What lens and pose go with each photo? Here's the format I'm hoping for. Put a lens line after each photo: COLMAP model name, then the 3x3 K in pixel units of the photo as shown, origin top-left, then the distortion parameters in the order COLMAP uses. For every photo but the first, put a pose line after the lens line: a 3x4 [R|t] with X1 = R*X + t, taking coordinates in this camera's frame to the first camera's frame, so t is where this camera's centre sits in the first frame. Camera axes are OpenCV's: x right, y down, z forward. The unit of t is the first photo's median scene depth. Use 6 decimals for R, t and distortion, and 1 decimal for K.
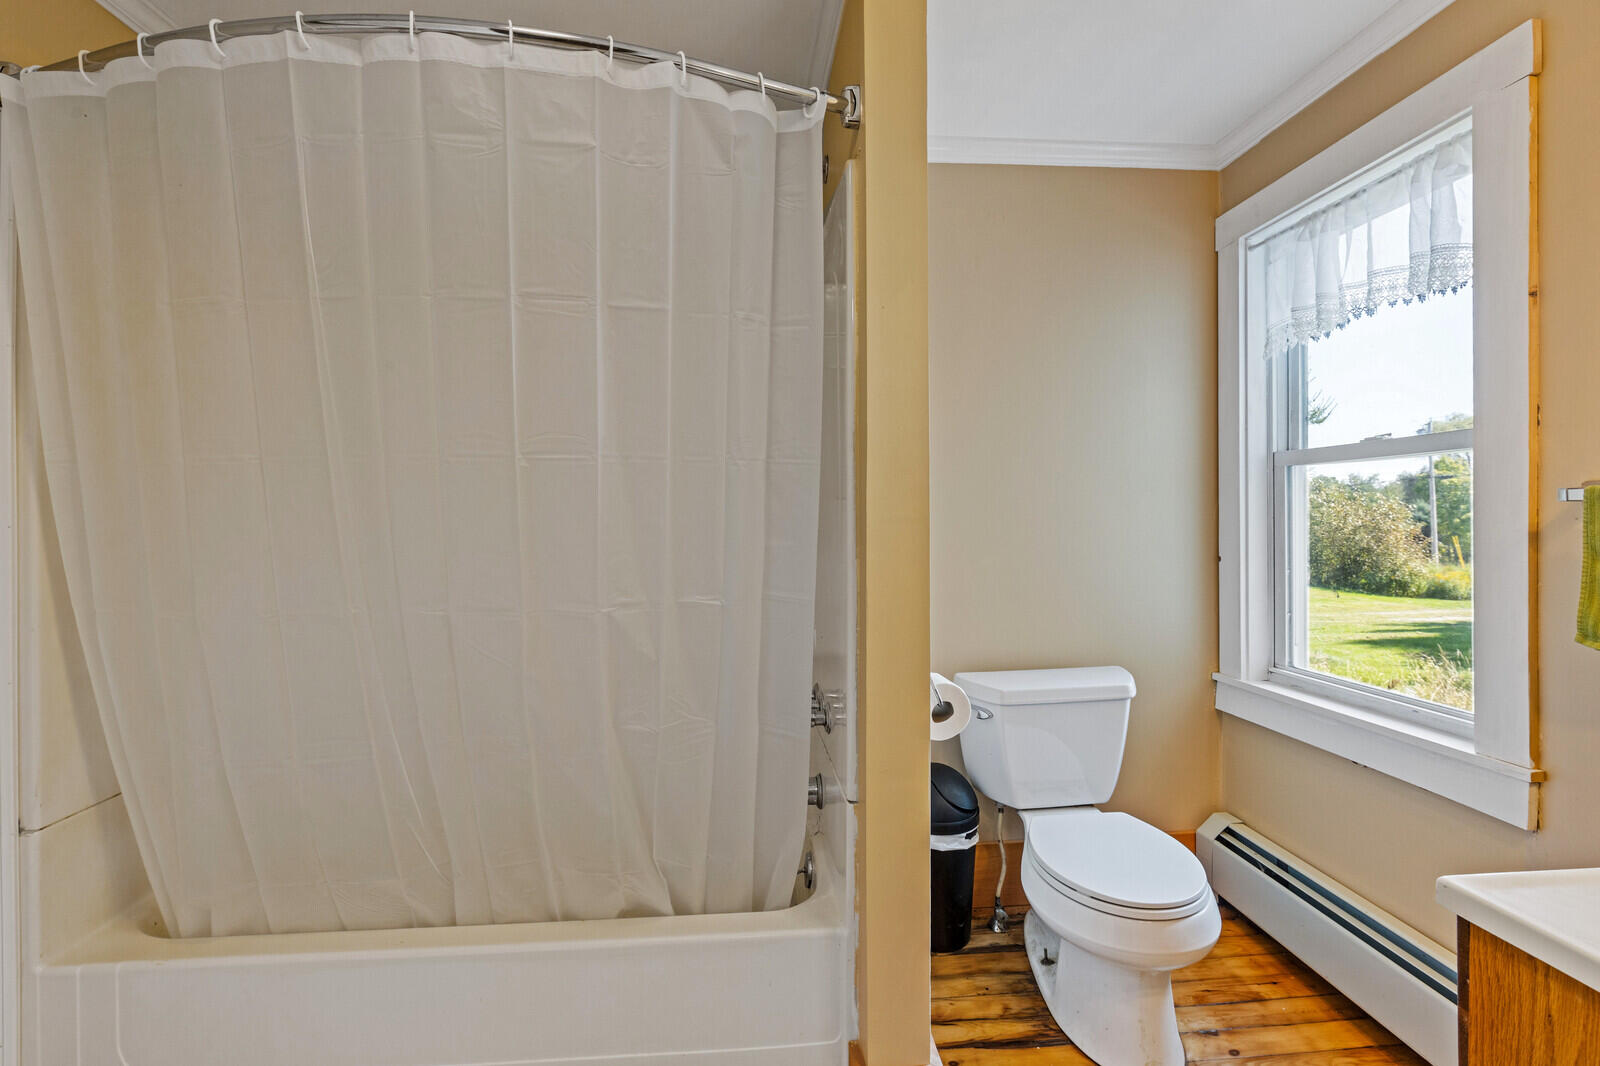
lens RADIAL K [[751.2, 0, 800.4], [0, 751.2, 503.0], [0, 0, 1]] dist [-0.003249, -0.001302]
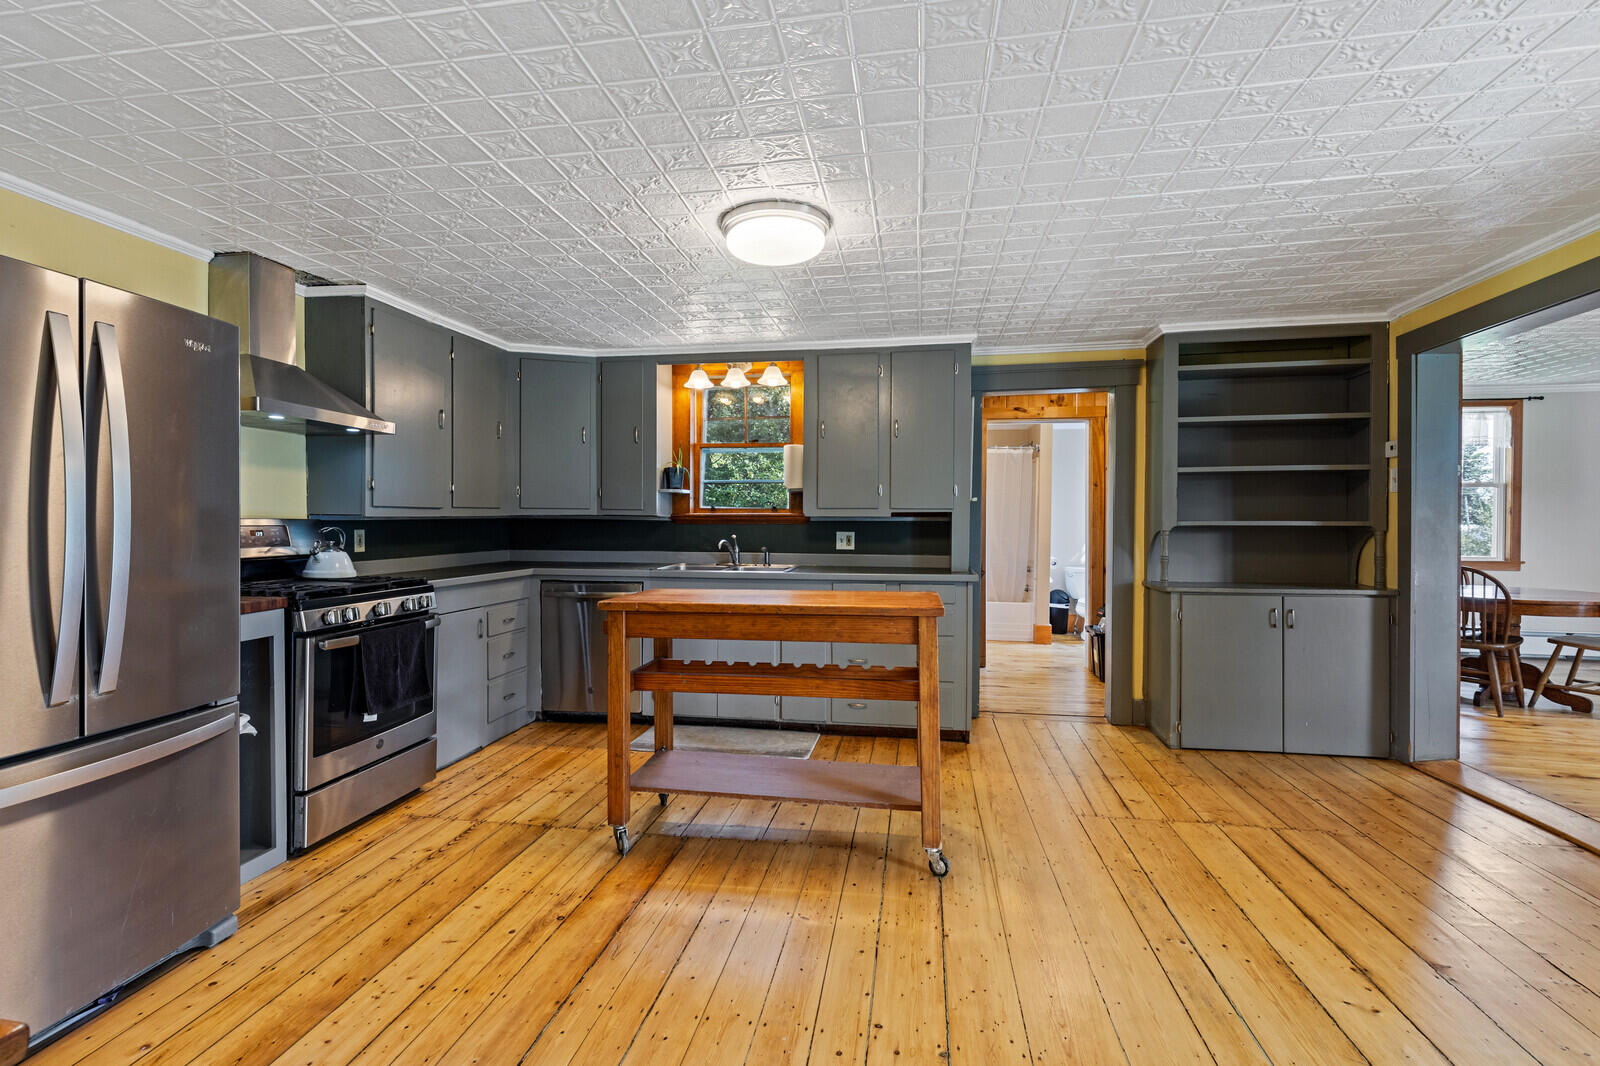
lens RADIAL K [[744.4, 0, 796.6], [0, 744.4, 526.8], [0, 0, 1]] dist [0.000044, -0.000448]
pose [[0.966383, 0.018261, -0.256459, -0.180267], [-0.014109, 0.999738, 0.018020, -0.035721], [0.256721, -0.013796, 0.966387, -3.729661]]
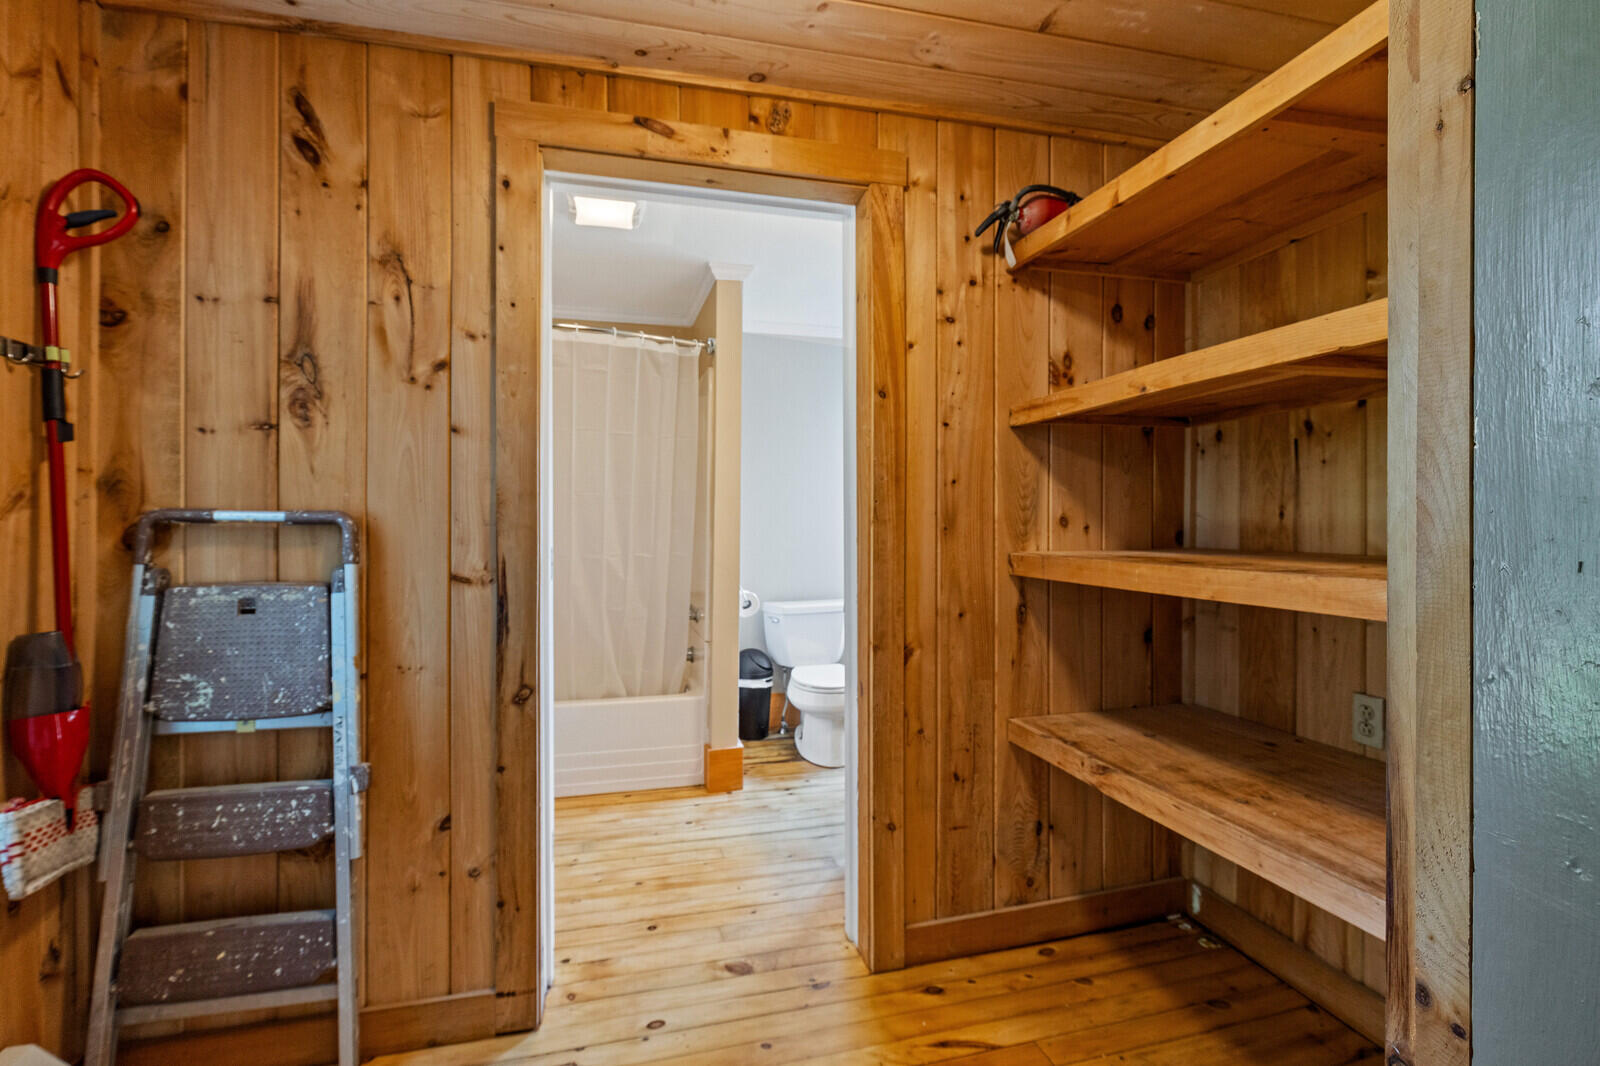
lens RADIAL K [[744.4, 0, 796.6], [0, 744.4, 526.8], [0, 0, 1]] dist [0.000044, -0.000448]
pose [[0.985727, 0.013016, 0.167845, -0.042034], [-0.015767, 0.999762, 0.015066, -0.000691], [-0.167609, -0.017497, 0.985698, -1.115312]]
